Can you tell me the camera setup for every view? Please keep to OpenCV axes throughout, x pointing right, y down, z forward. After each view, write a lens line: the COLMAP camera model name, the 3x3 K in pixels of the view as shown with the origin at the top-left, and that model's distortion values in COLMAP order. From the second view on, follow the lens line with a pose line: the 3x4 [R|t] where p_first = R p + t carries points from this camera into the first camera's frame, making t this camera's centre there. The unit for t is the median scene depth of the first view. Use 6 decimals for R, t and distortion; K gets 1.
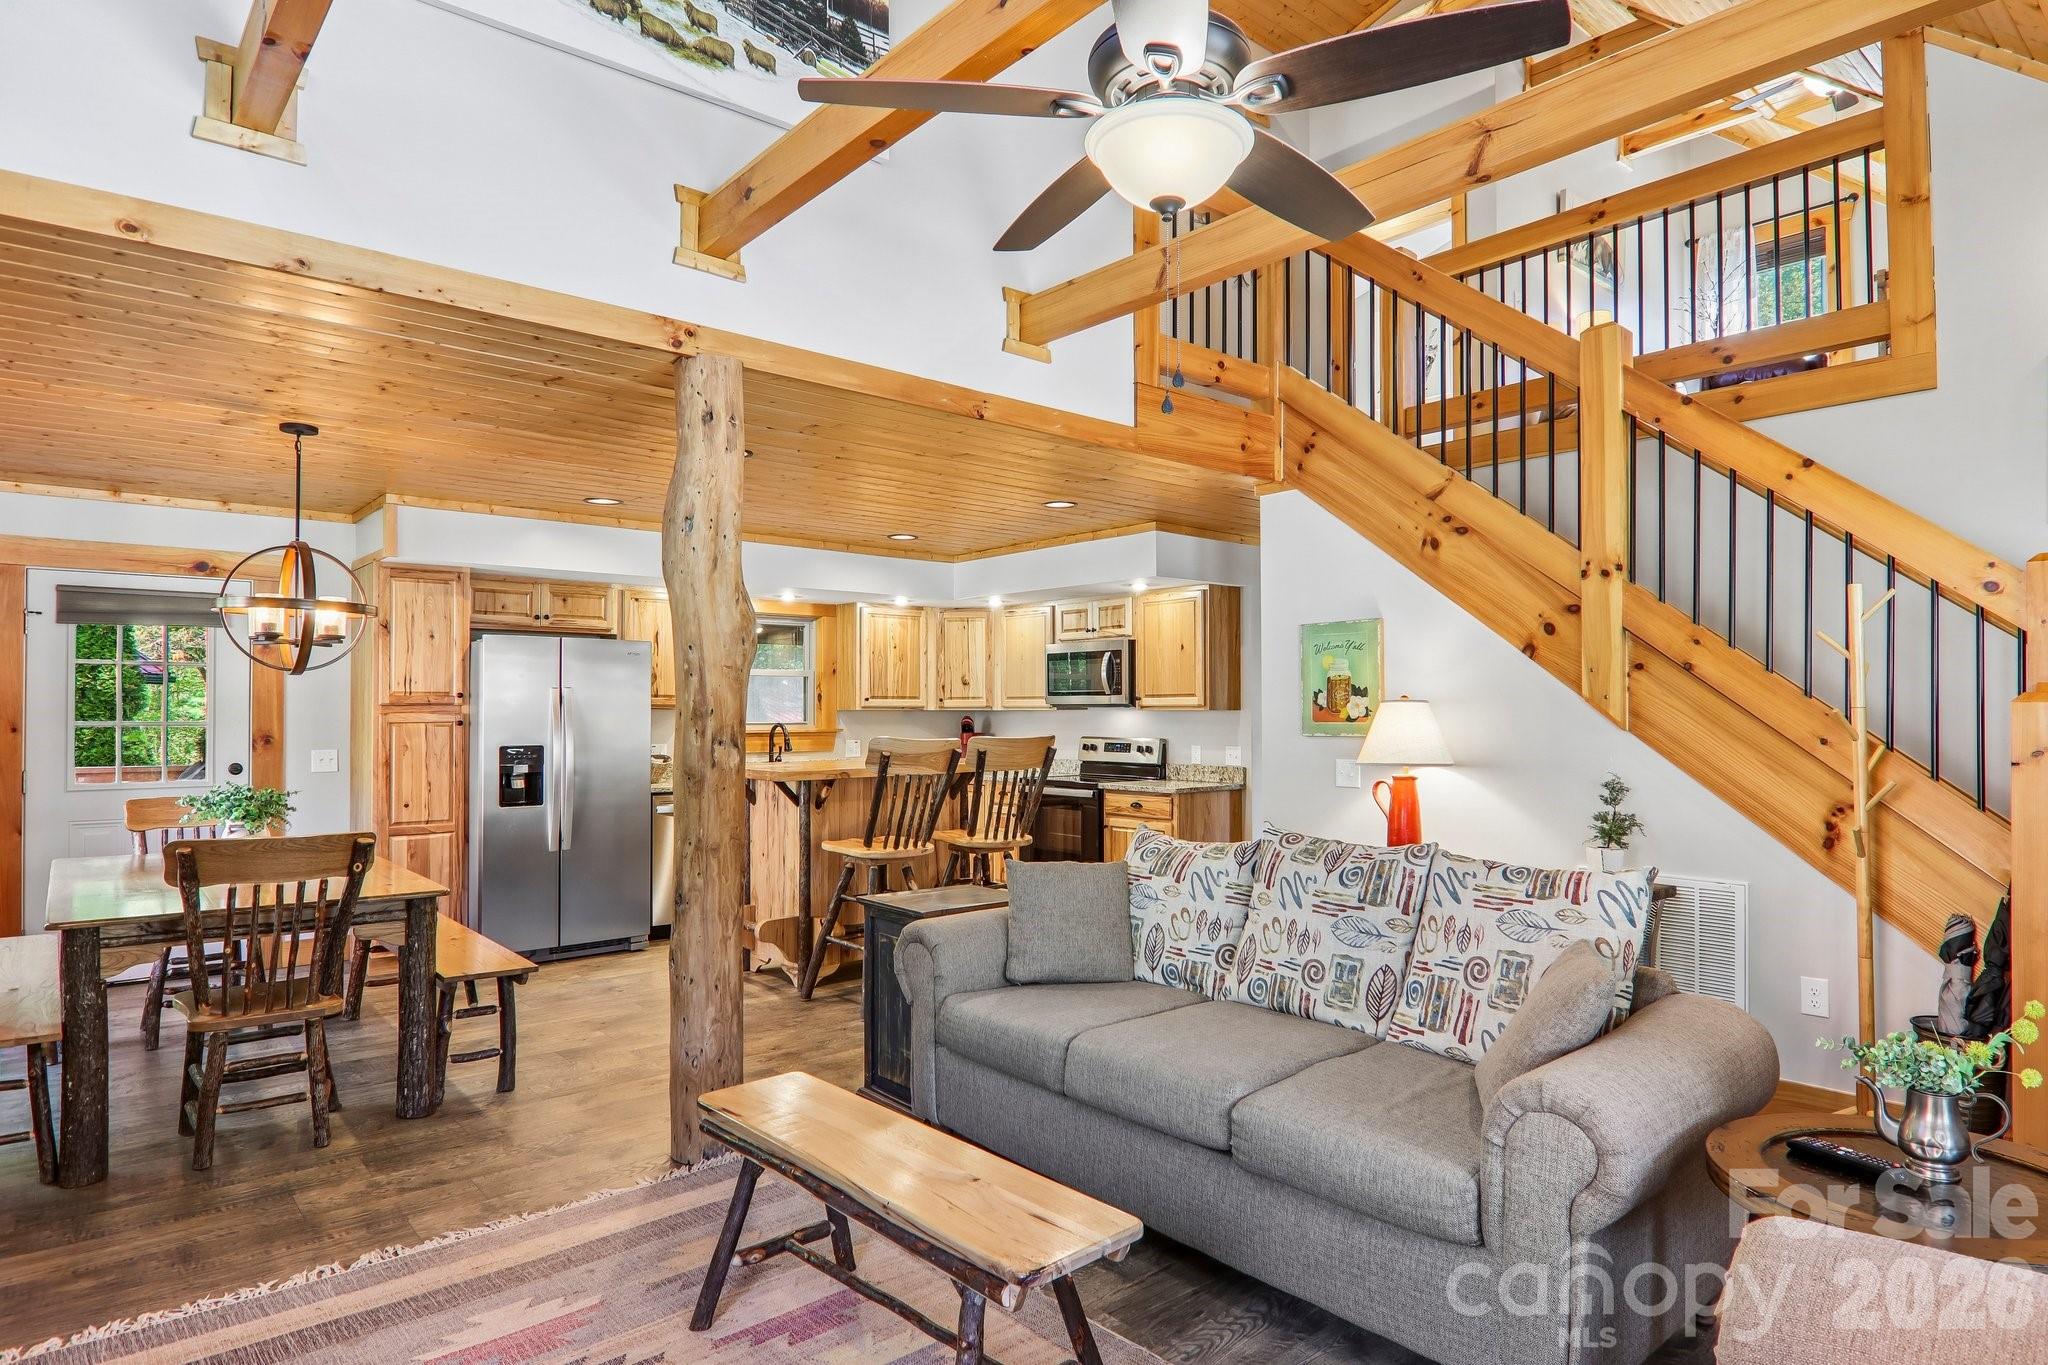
lens RADIAL K [[1146.8, 0, 1024.5], [0, 1146.8, 698.4], [0, 0, 1]] dist [0.006145, -0.020777]
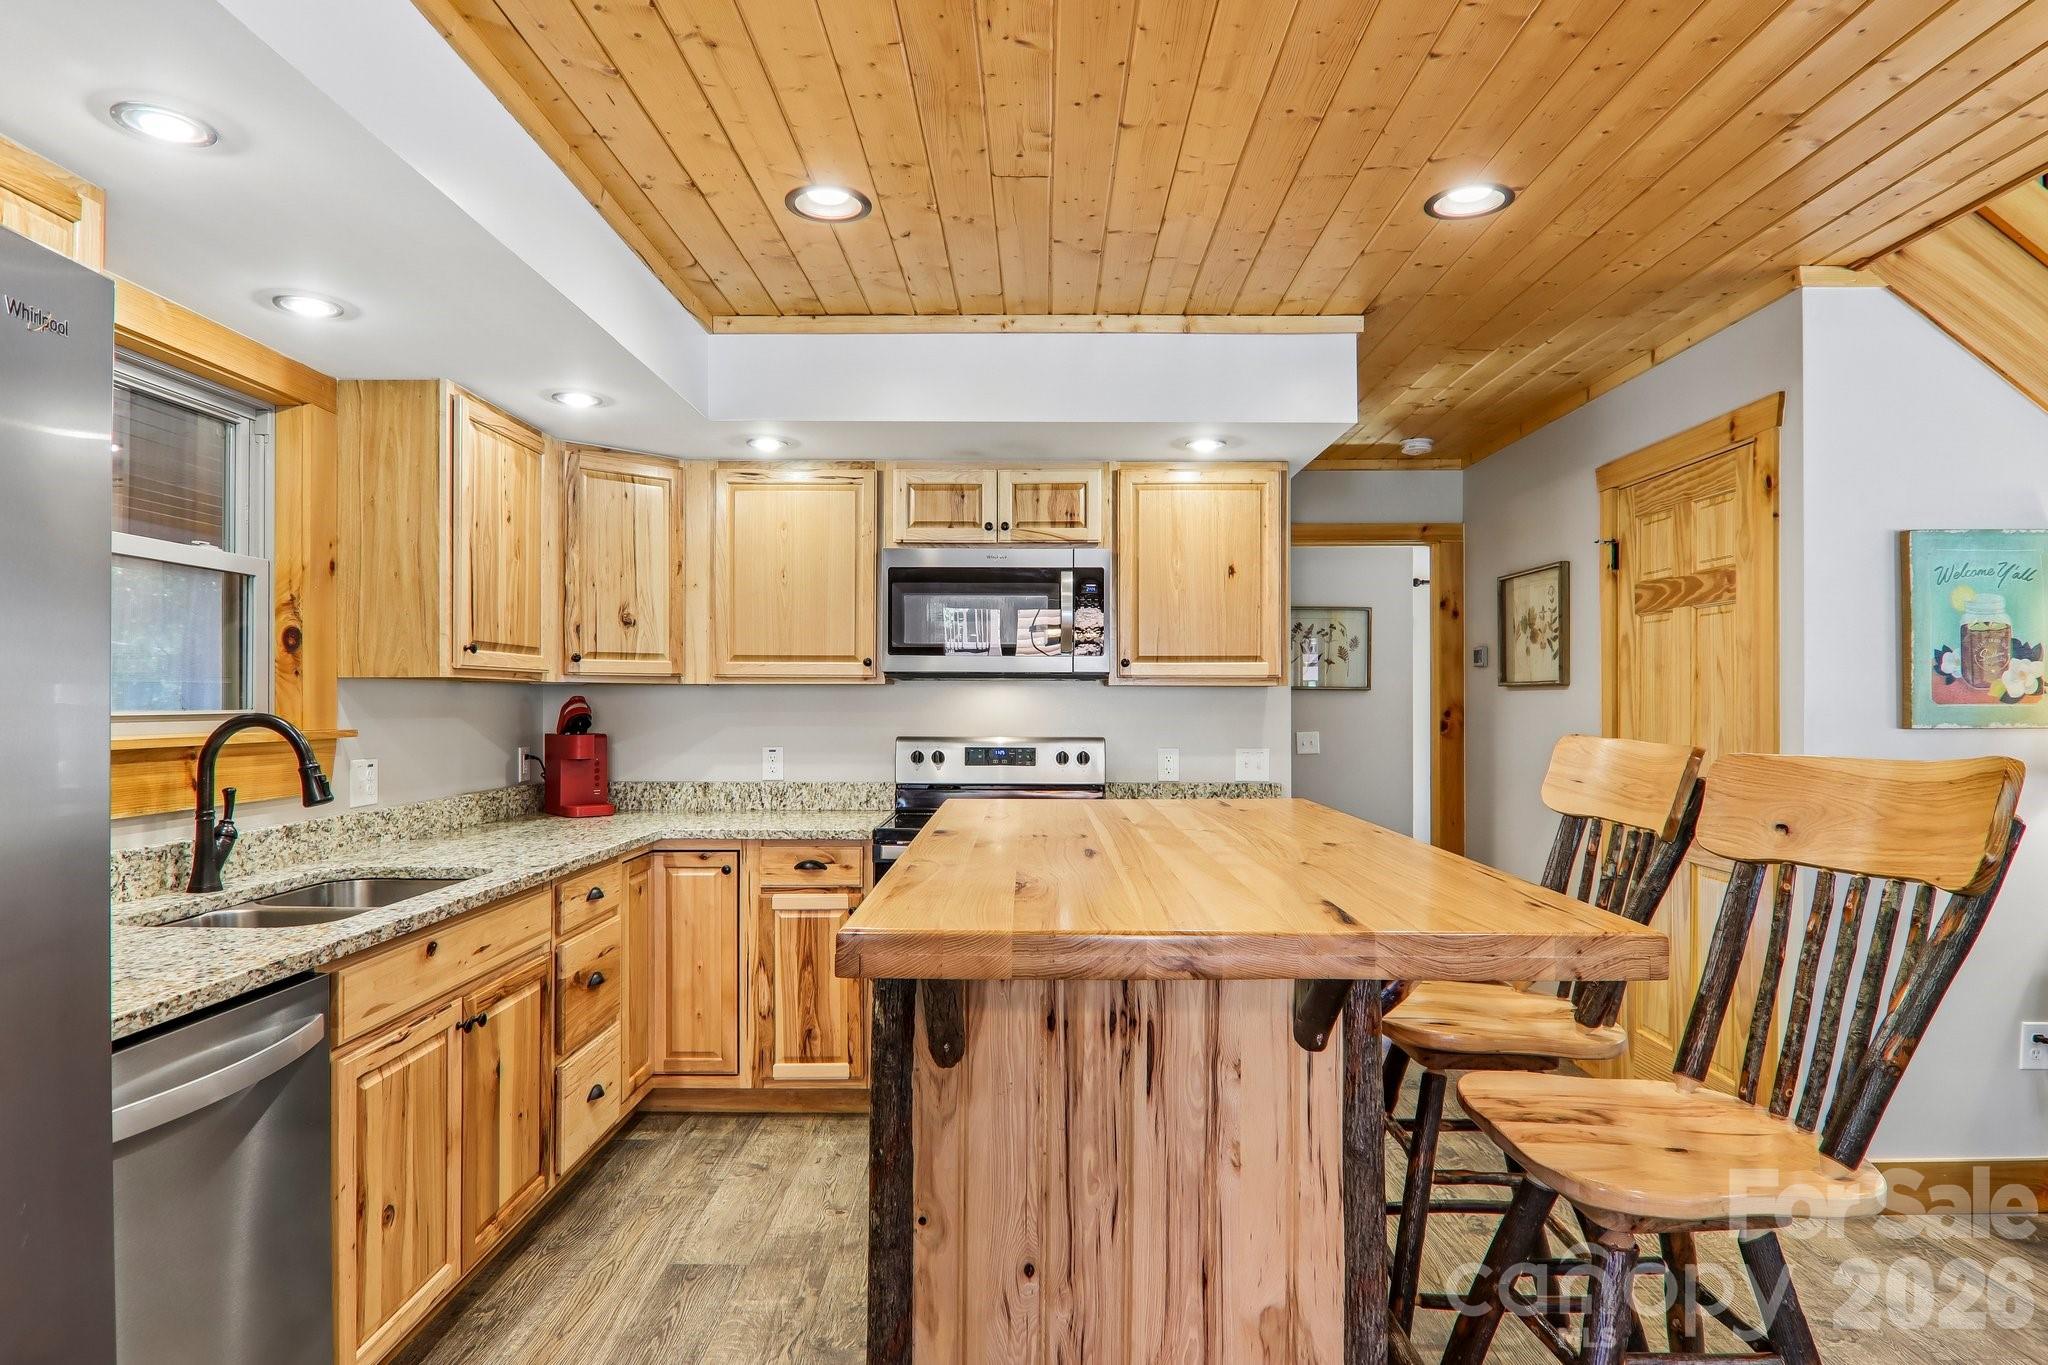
lens RADIAL K [[1146.8, 0, 1024.5], [0, 1146.8, 698.4], [0, 0, 1]] dist [0.006145, -0.020777]
pose [[0.656967, 0.003681, 0.753910, -0.407149], [-0.011276, 0.999924, 0.004944, 0.017677], [-0.753835, -0.011749, 0.656959, 0.848897]]
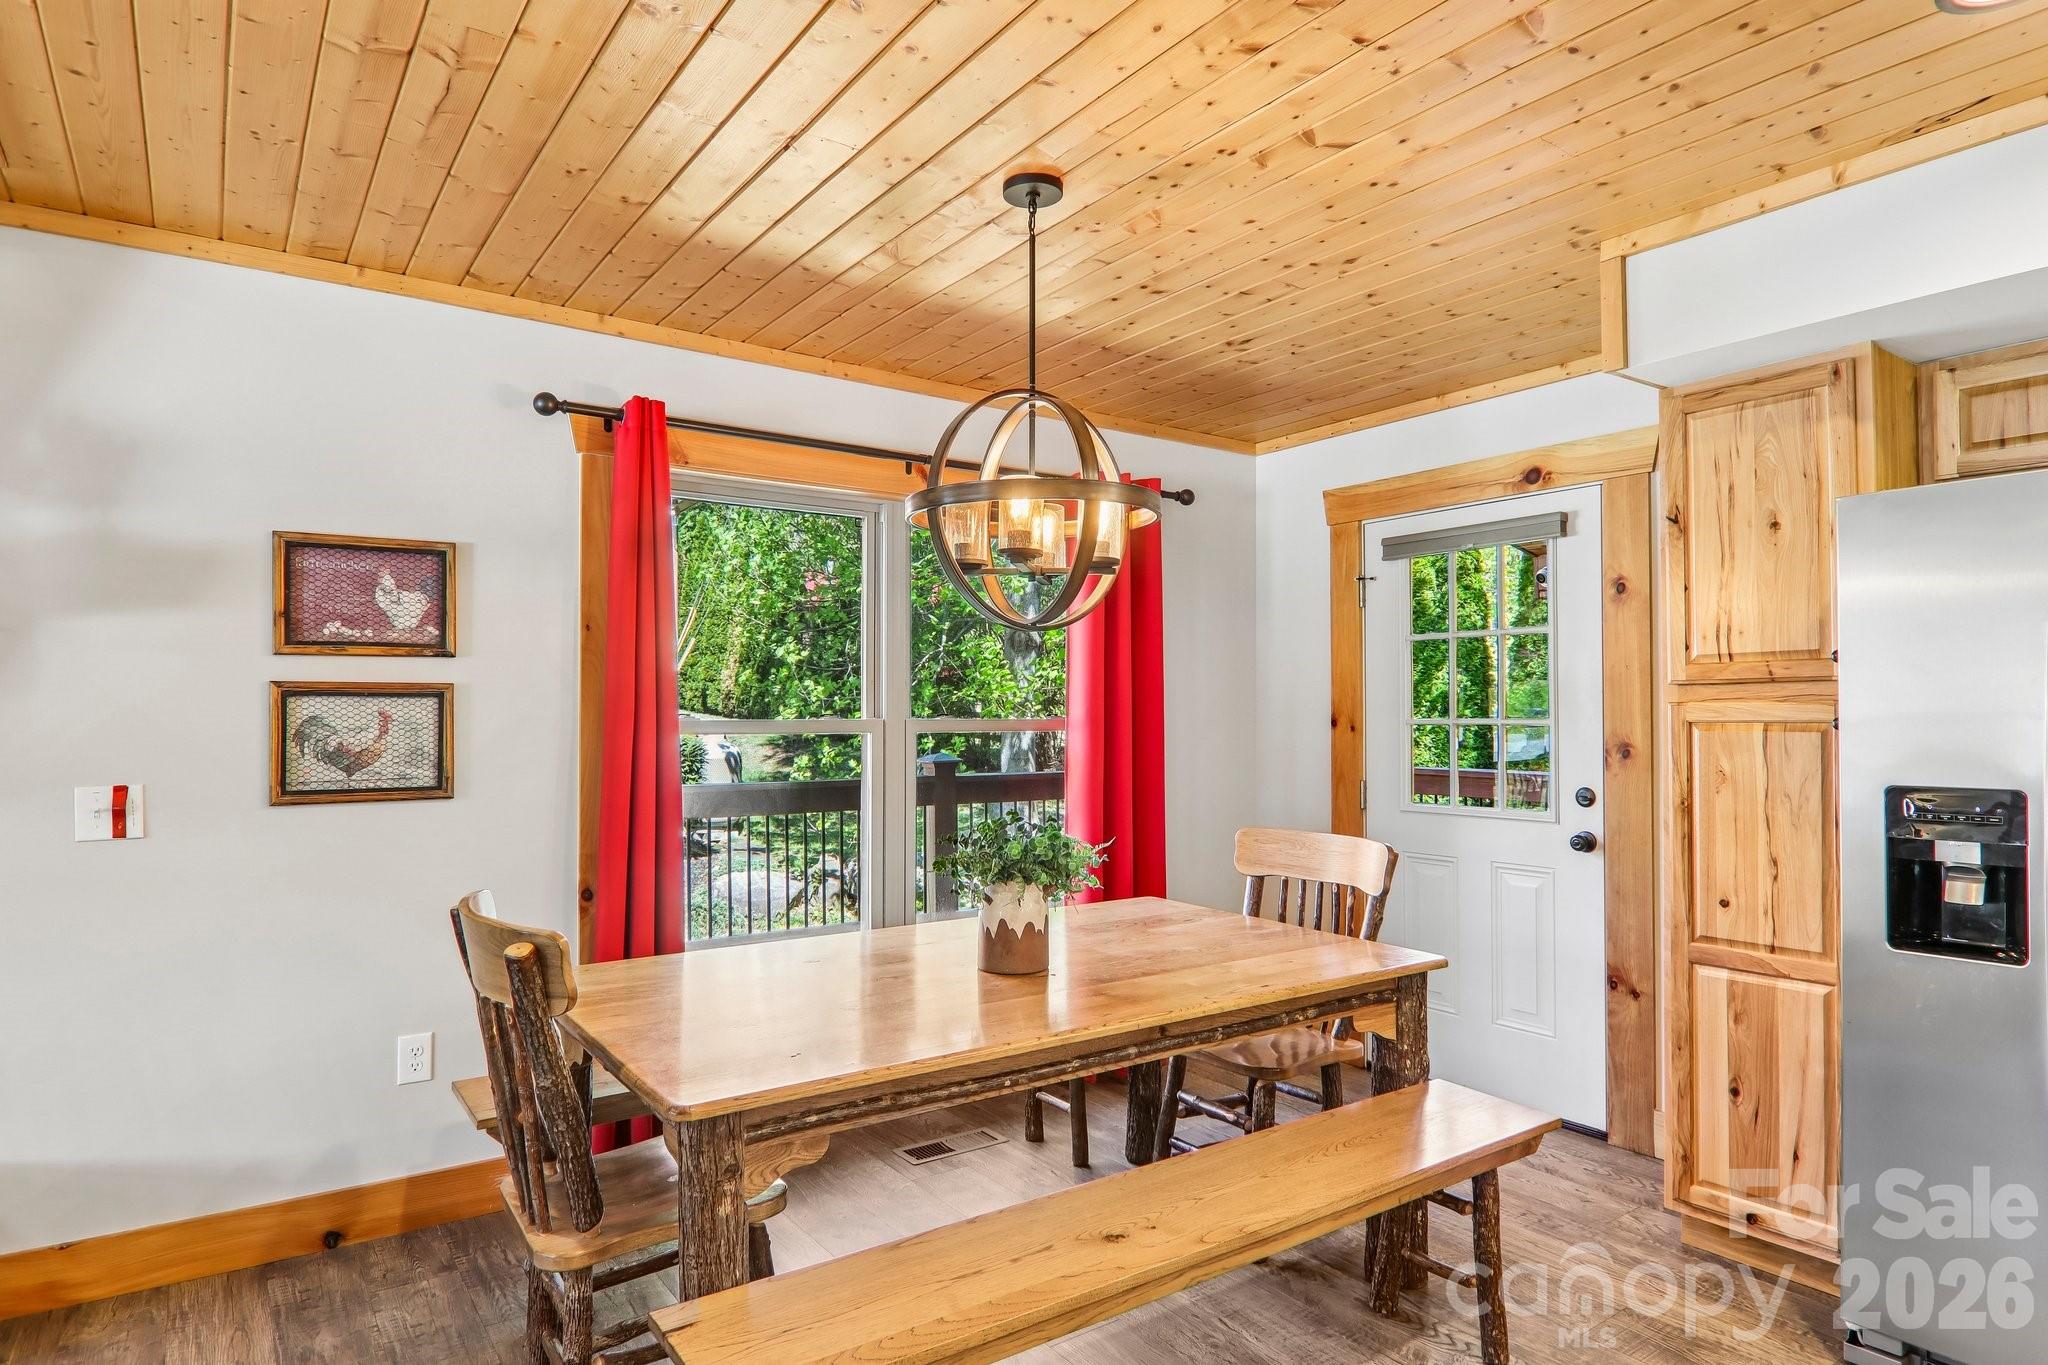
lens RADIAL K [[1146.8, 0, 1024.5], [0, 1146.8, 698.4], [0, 0, 1]] dist [0.006145, -0.020777]
pose [[-0.089187, -0.016562, -0.995877, -0.058286], [0.013215, 0.999754, -0.017810, 0.016312], [0.995927, -0.014749, -0.088946, 0.763413]]
